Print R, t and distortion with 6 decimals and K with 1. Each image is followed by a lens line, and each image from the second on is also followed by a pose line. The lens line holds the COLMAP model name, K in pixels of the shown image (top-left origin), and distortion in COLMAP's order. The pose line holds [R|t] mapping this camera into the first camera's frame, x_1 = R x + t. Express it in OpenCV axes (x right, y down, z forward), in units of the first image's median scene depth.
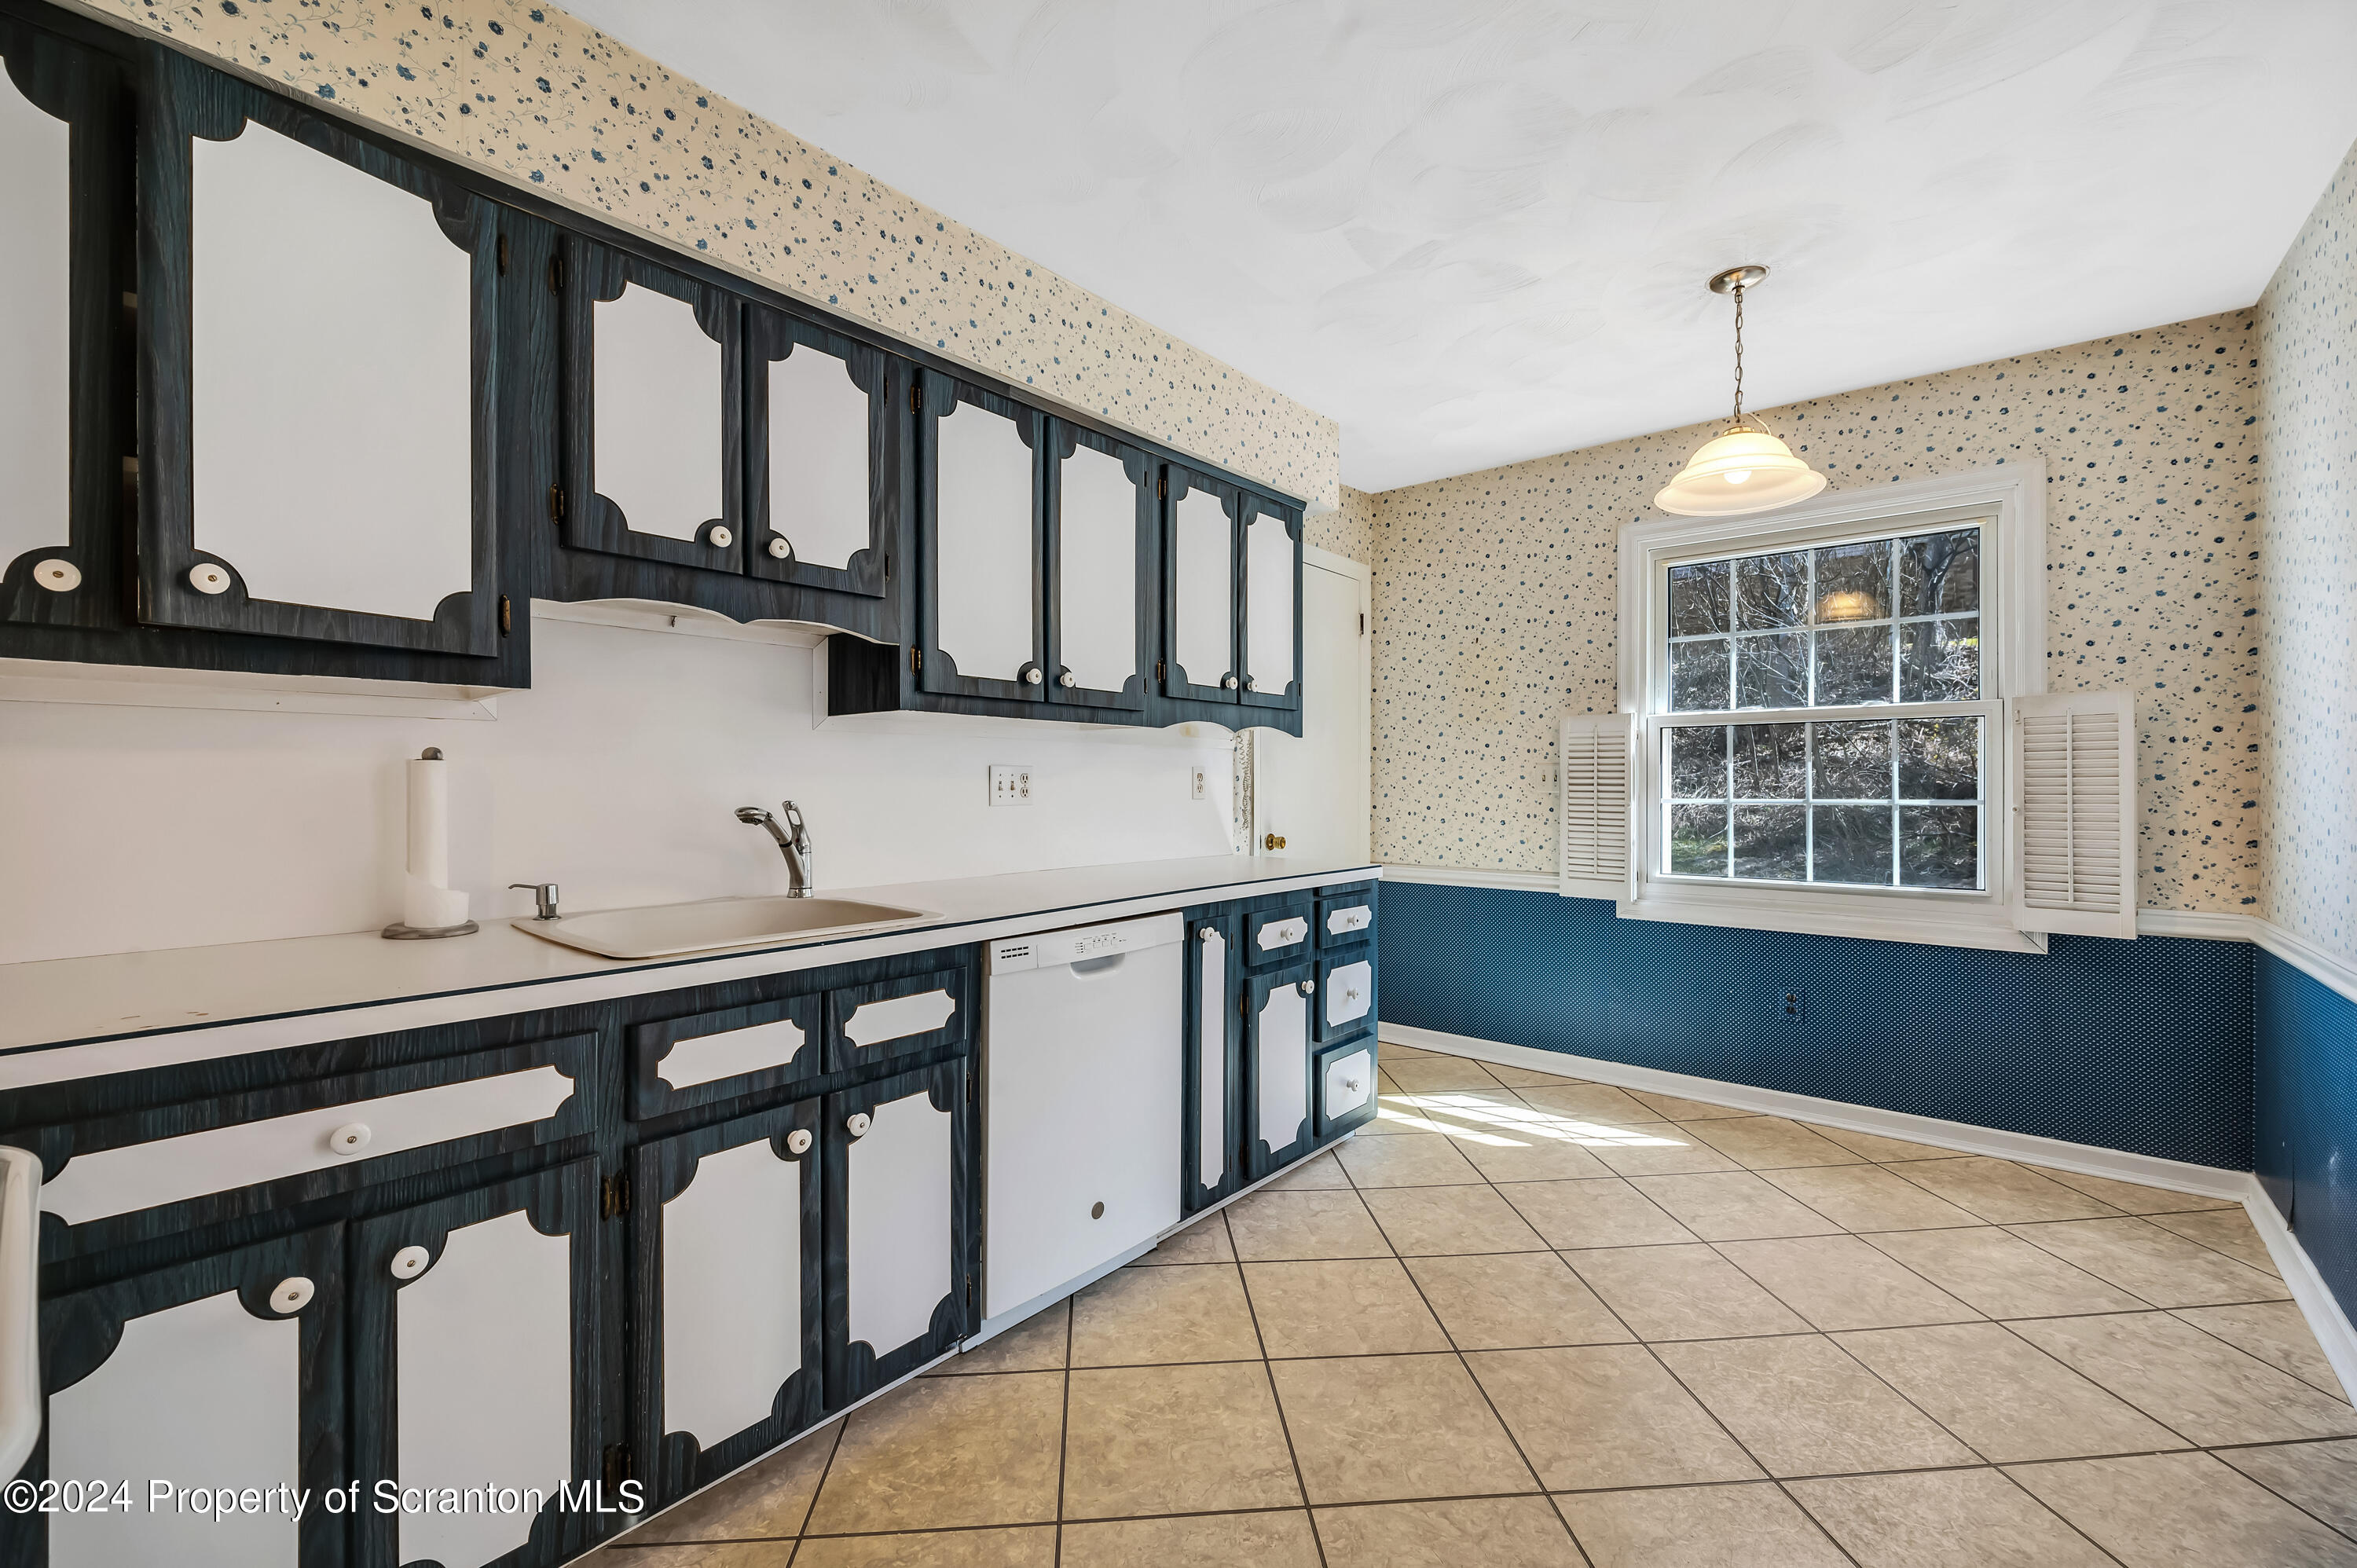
lens RADIAL K [[970.9, 0, 1188.5], [0, 970.9, 786.2], [0, 0, 1]] dist [-0.002943, -0.000027]
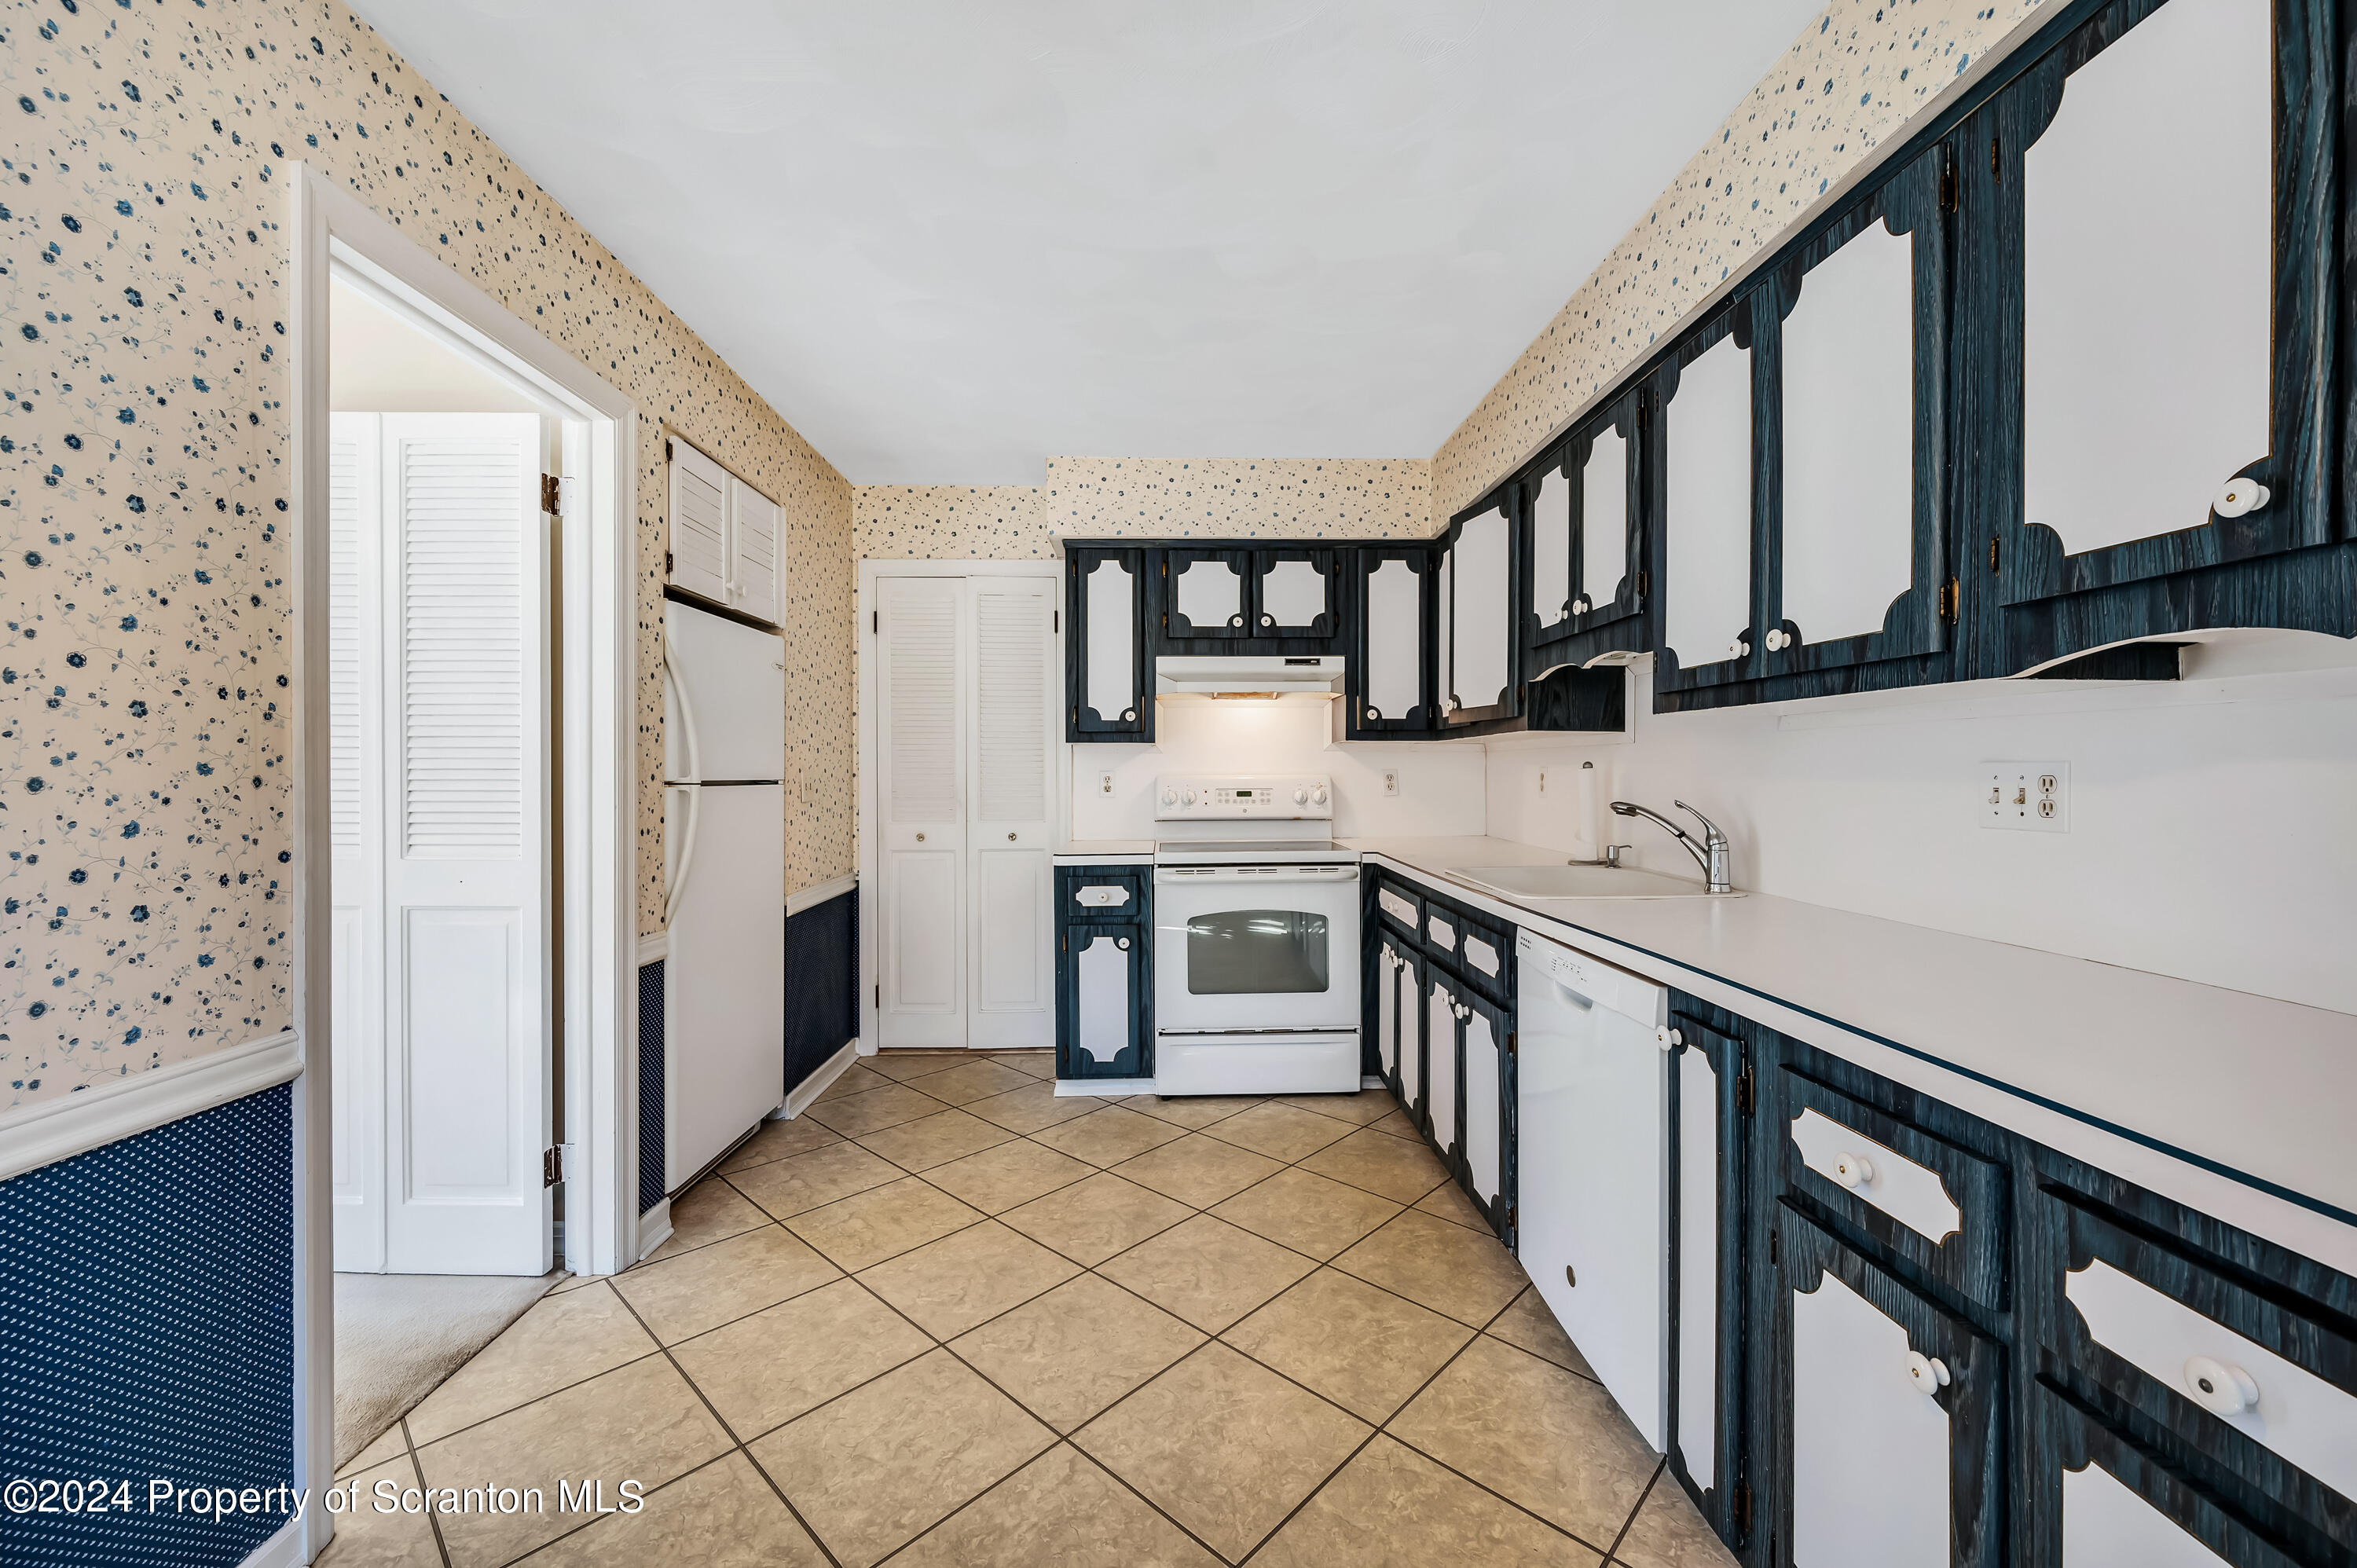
lens RADIAL K [[958.4, 0, 1180.3], [0, 958.4, 778.5], [0, 0, 1]] dist [-0.000197, 0.000173]
pose [[-0.758058, 0.002420, -0.652182, 0.787103], [-0.007763, 0.999889, 0.012734, -0.020505], [0.652141, 0.014715, -0.757955, 1.522039]]
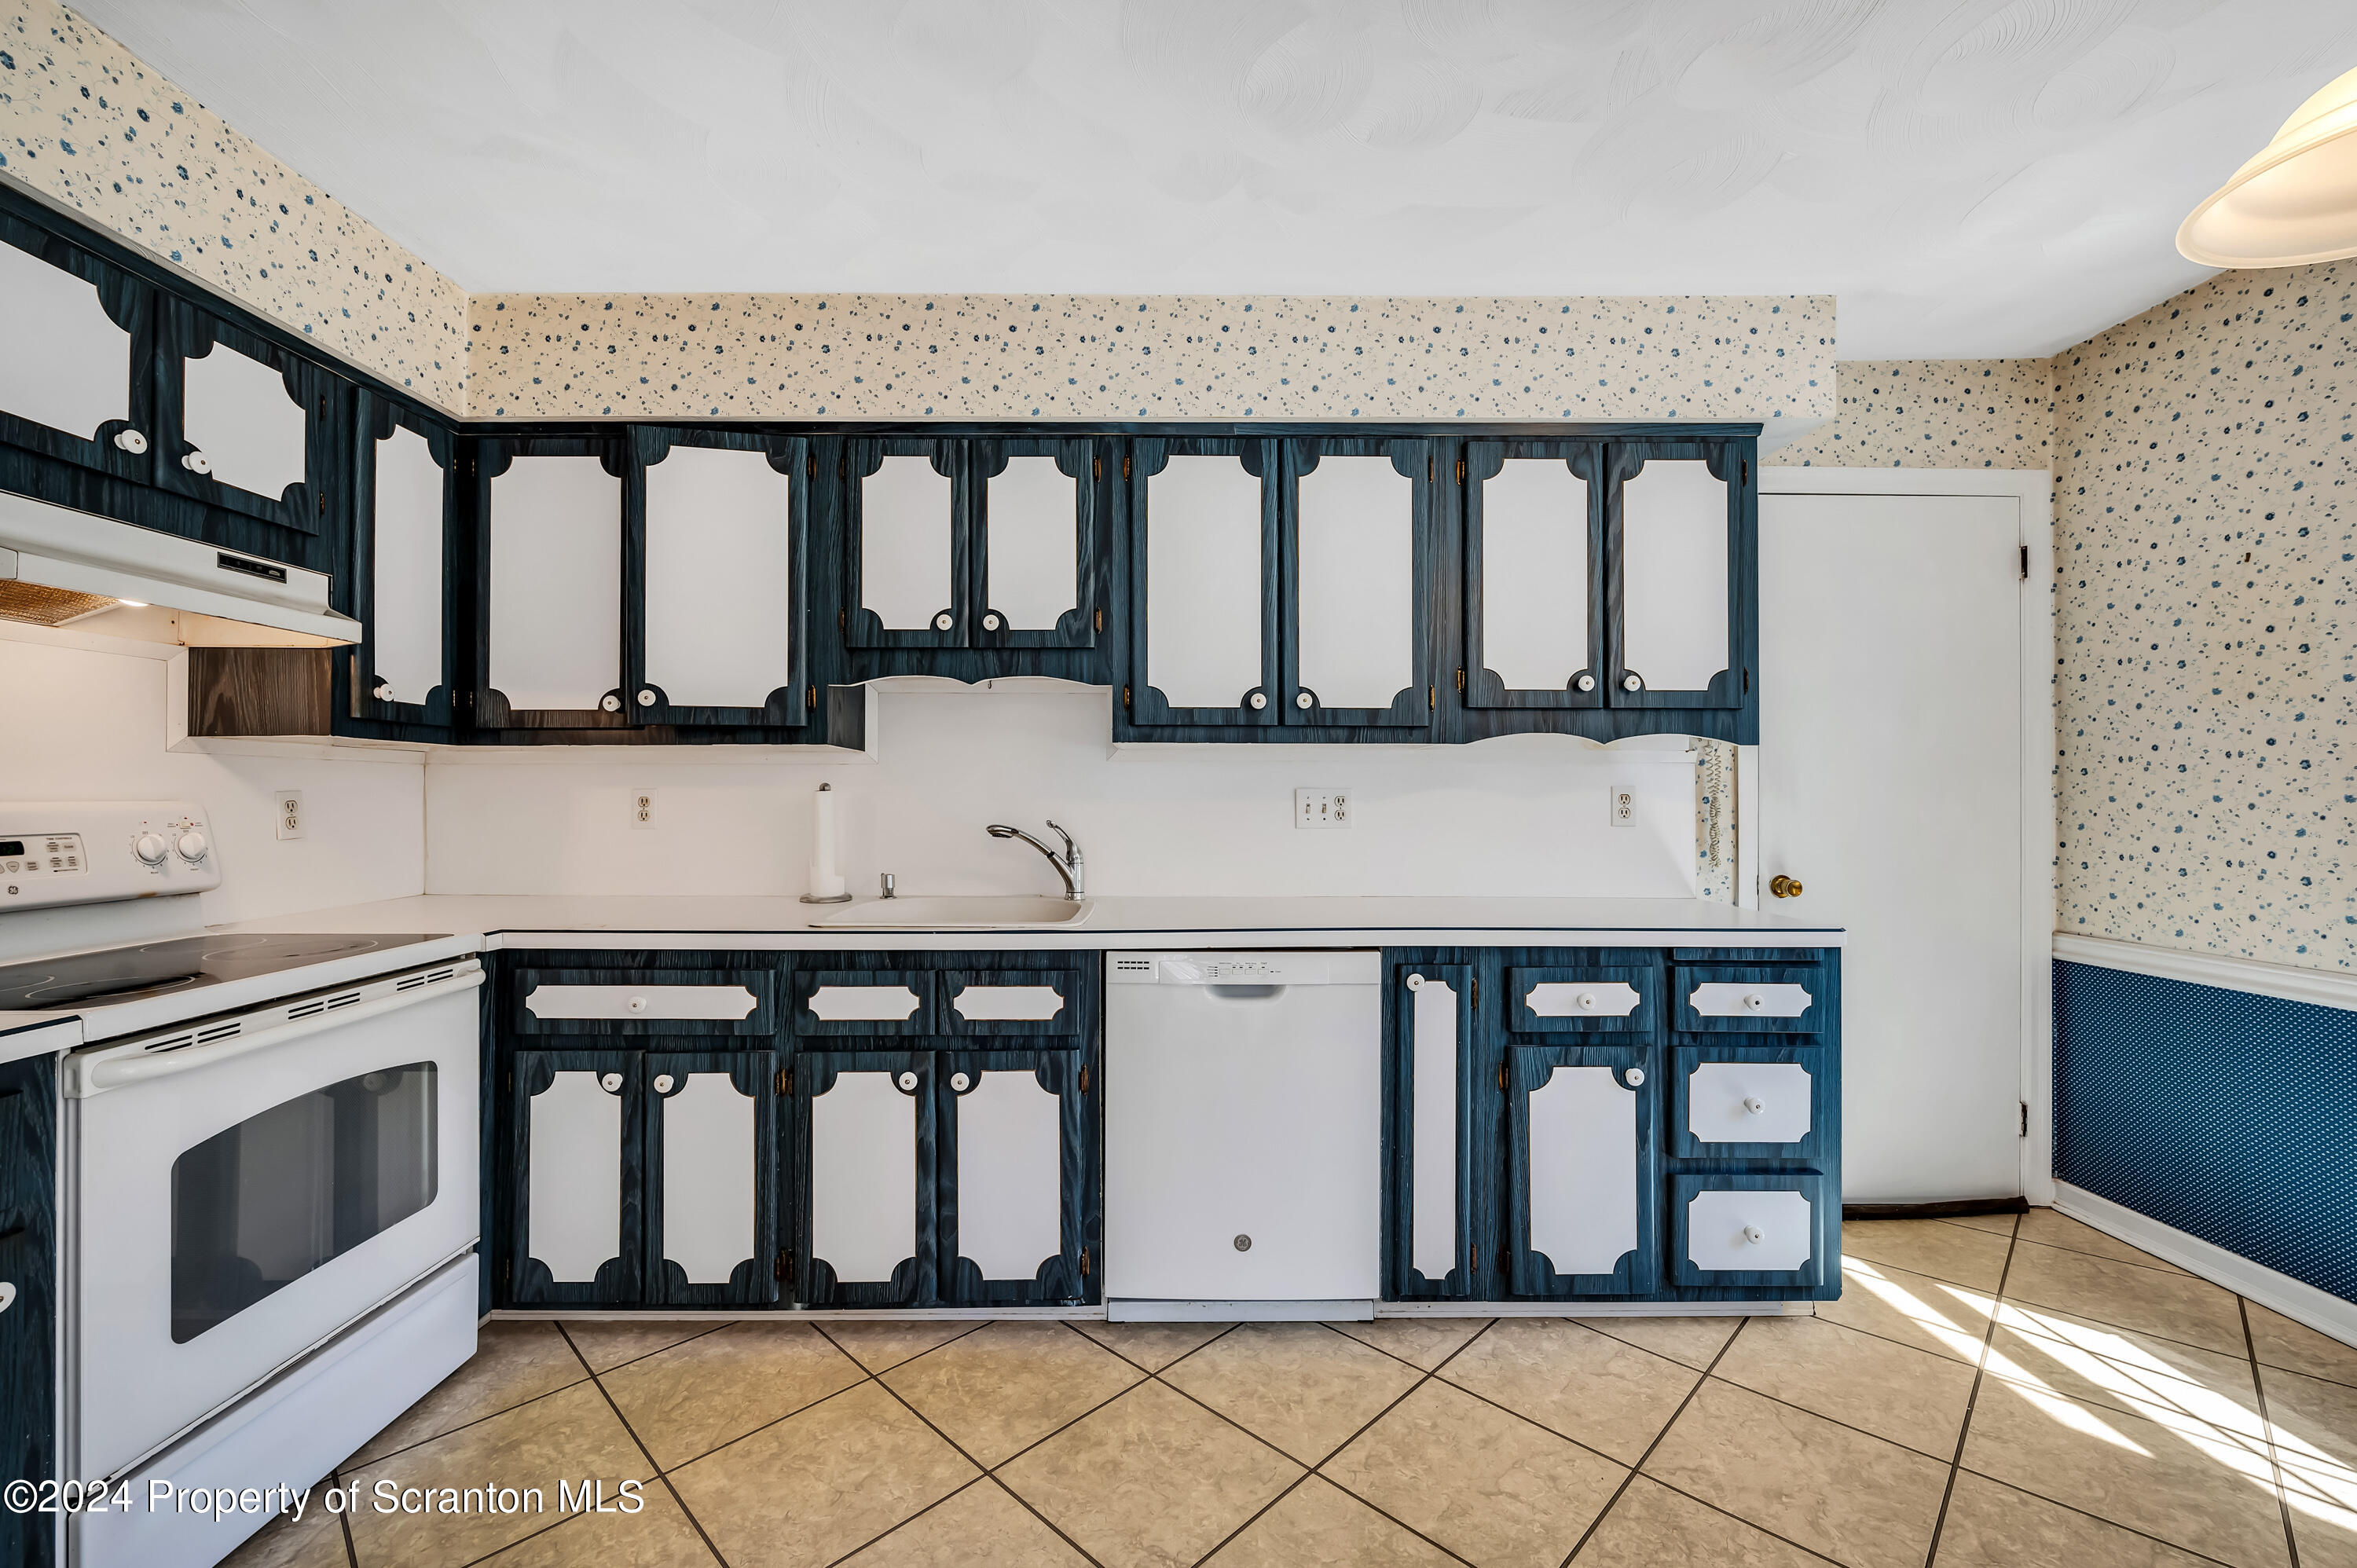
lens RADIAL K [[970.9, 0, 1188.1], [0, 970.9, 795.4], [0, 0, 1]] dist [-0.002943, -0.000027]
pose [[0.653338, -0.005618, -0.757045, 0.660053], [-0.003768, 0.999936, -0.010672, -0.004647], [0.757057, 0.009825, 0.653275, 0.336702]]
